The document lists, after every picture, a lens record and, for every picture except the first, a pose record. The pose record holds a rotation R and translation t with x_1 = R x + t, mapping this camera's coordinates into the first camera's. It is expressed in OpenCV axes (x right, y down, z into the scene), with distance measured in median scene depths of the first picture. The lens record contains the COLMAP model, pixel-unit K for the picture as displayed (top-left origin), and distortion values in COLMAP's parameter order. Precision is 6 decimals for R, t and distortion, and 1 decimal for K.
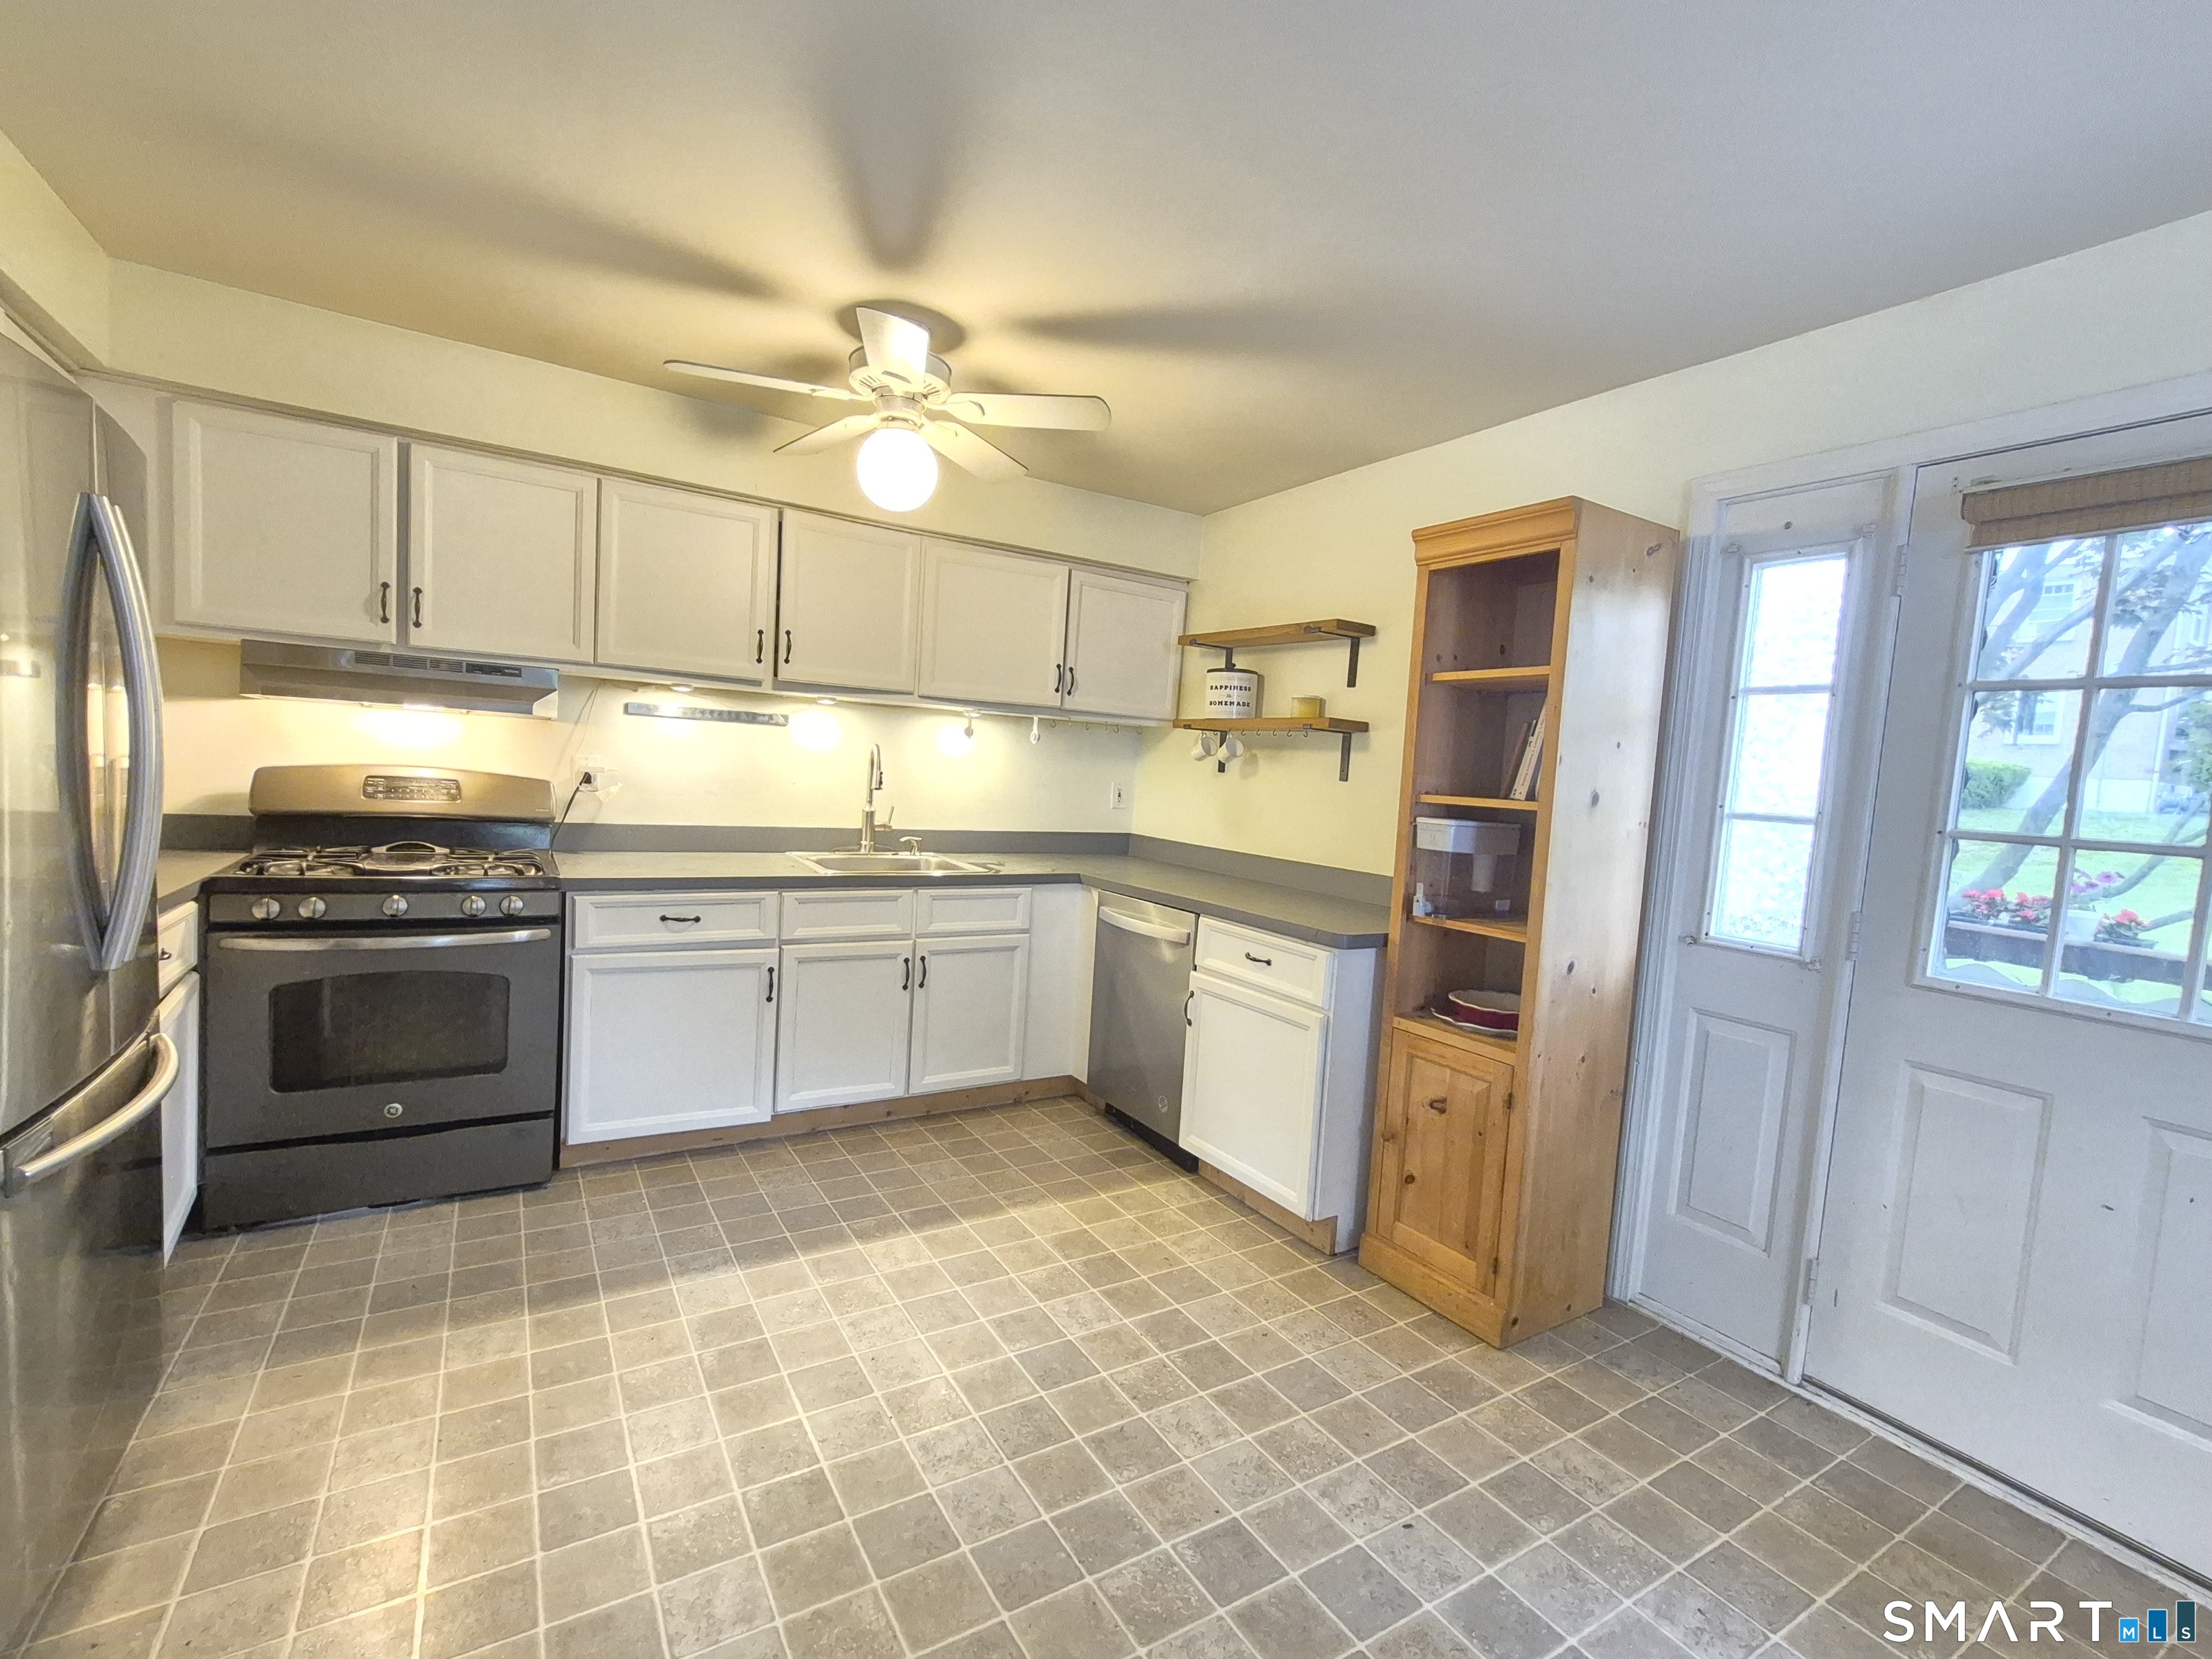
lens RADIAL K [[983.4, 0, 1112.4], [0, 983.4, 839.1], [0, 0, 1]] dist [0.002687, 0.000192]
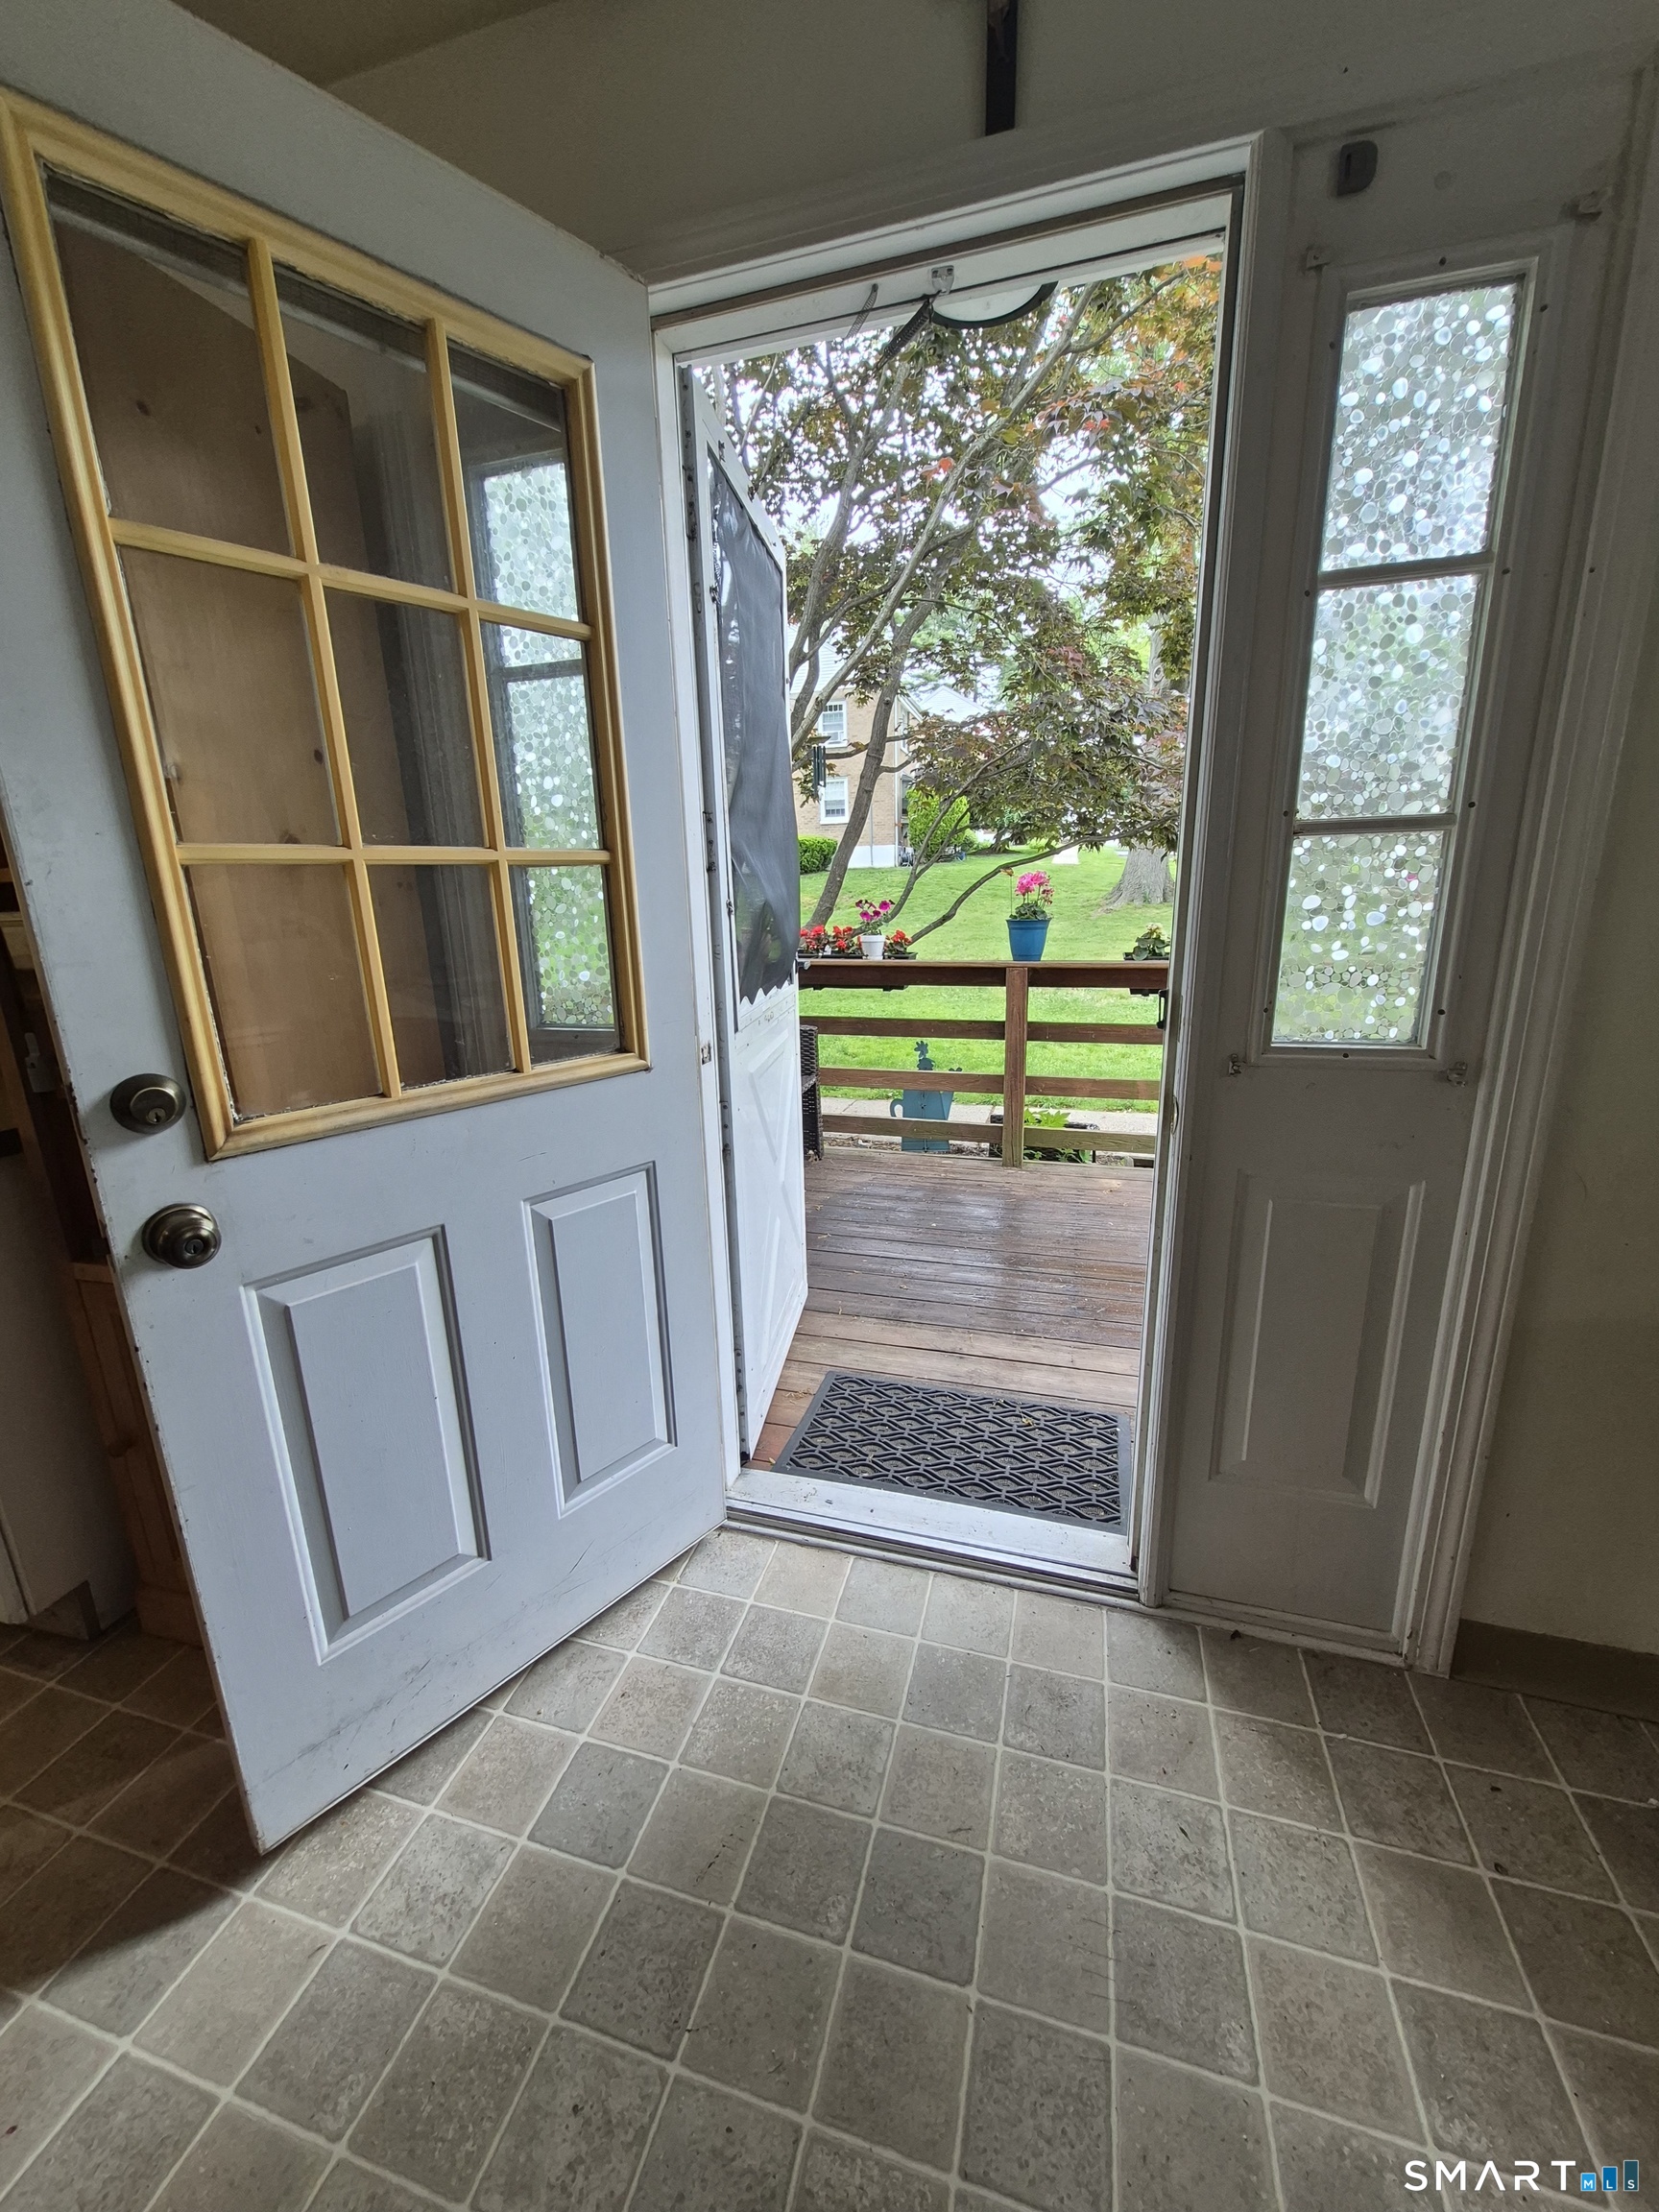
lens RADIAL K [[855.3, 0, 827.8], [0, 855.3, 1113.4], [0, 0, 1]] dist [-0.002930, -0.000411]
pose [[0.738854, -0.255035, 0.623740, 0.302049], [0.122949, 0.961098, 0.247335, 0.021409], [-0.662554, -0.106057, 0.741467, 0.307821]]
